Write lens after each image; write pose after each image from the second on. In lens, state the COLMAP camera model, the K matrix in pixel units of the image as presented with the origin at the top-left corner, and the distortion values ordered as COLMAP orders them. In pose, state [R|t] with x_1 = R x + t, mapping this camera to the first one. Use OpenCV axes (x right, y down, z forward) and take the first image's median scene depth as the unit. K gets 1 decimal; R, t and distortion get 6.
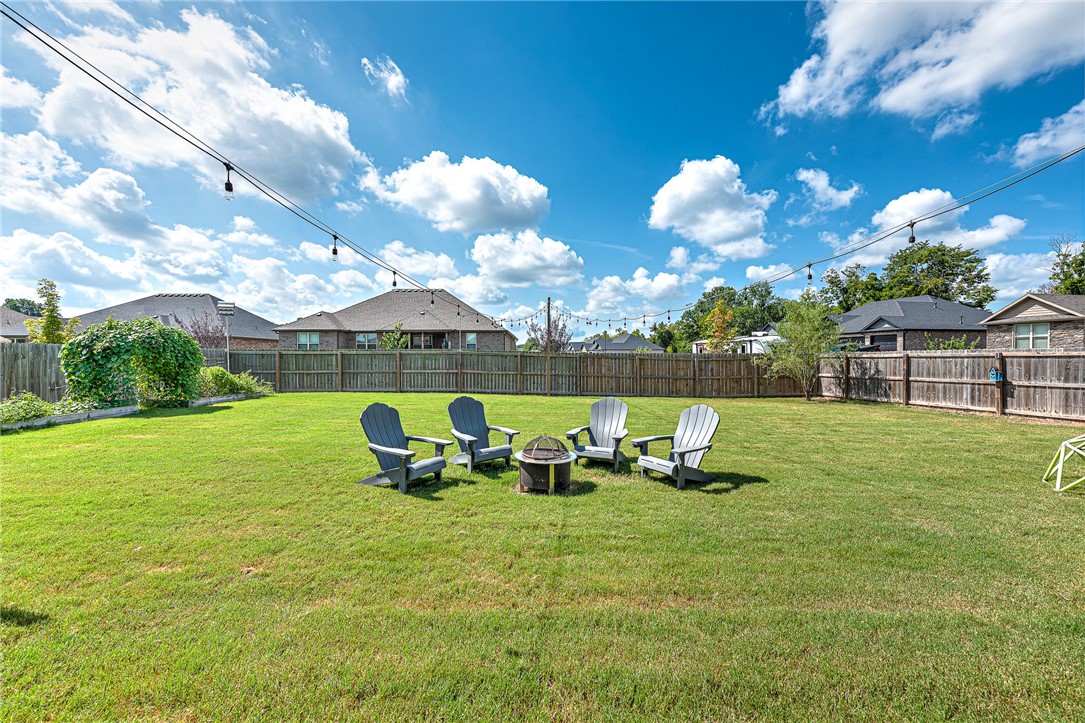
lens RADIAL K [[431.6, 0, 541.3], [0, 431.6, 360.6], [0, 0, 1]] dist [0.002734, -0.000064]
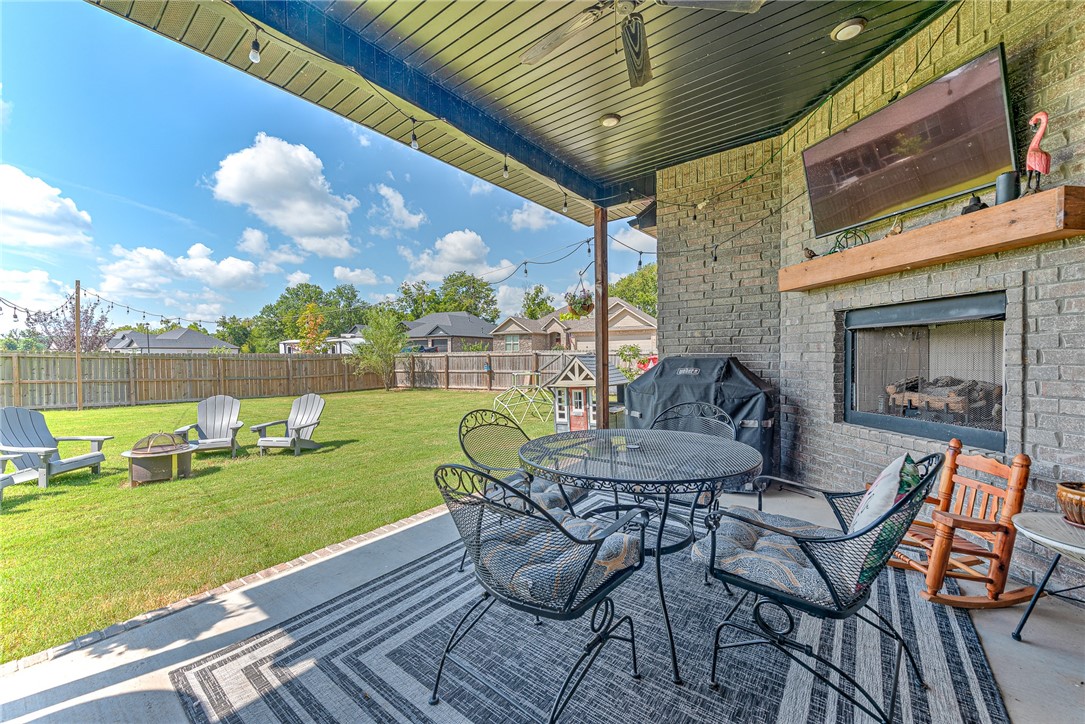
lens RADIAL K [[431.9, 0, 546.8], [0, 431.9, 361.1], [0, 0, 1]] dist [0.001241, 0.000135]
pose [[0.620274, -0.013731, 0.784265, -0.020770], [0.011136, 0.999900, 0.008698, -0.000294], [-0.784306, 0.003338, 0.620365, -0.037927]]
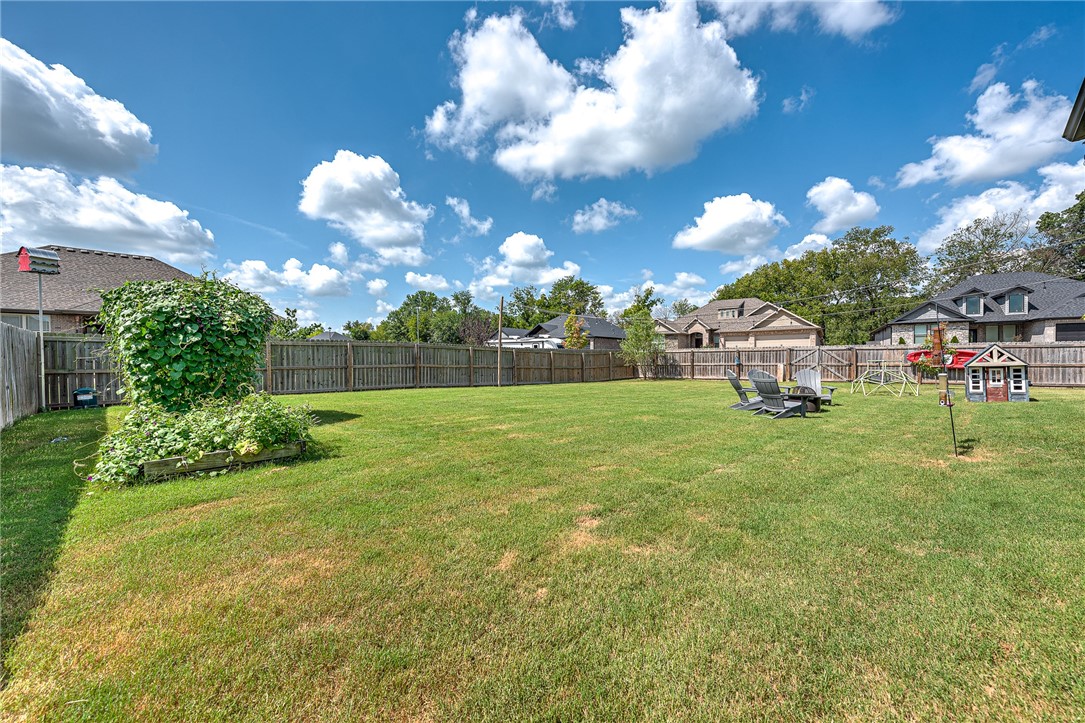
lens RADIAL K [[434.1, 0, 543.7], [0, 434.1, 354.5], [0, 0, 1]] dist [0.008846, -0.000142]
pose [[0.712948, 0.002673, 0.701212, -0.169435], [0.008985, 0.999876, -0.012947, 0.004082], [-0.701160, 0.015530, 0.712835, 0.033179]]
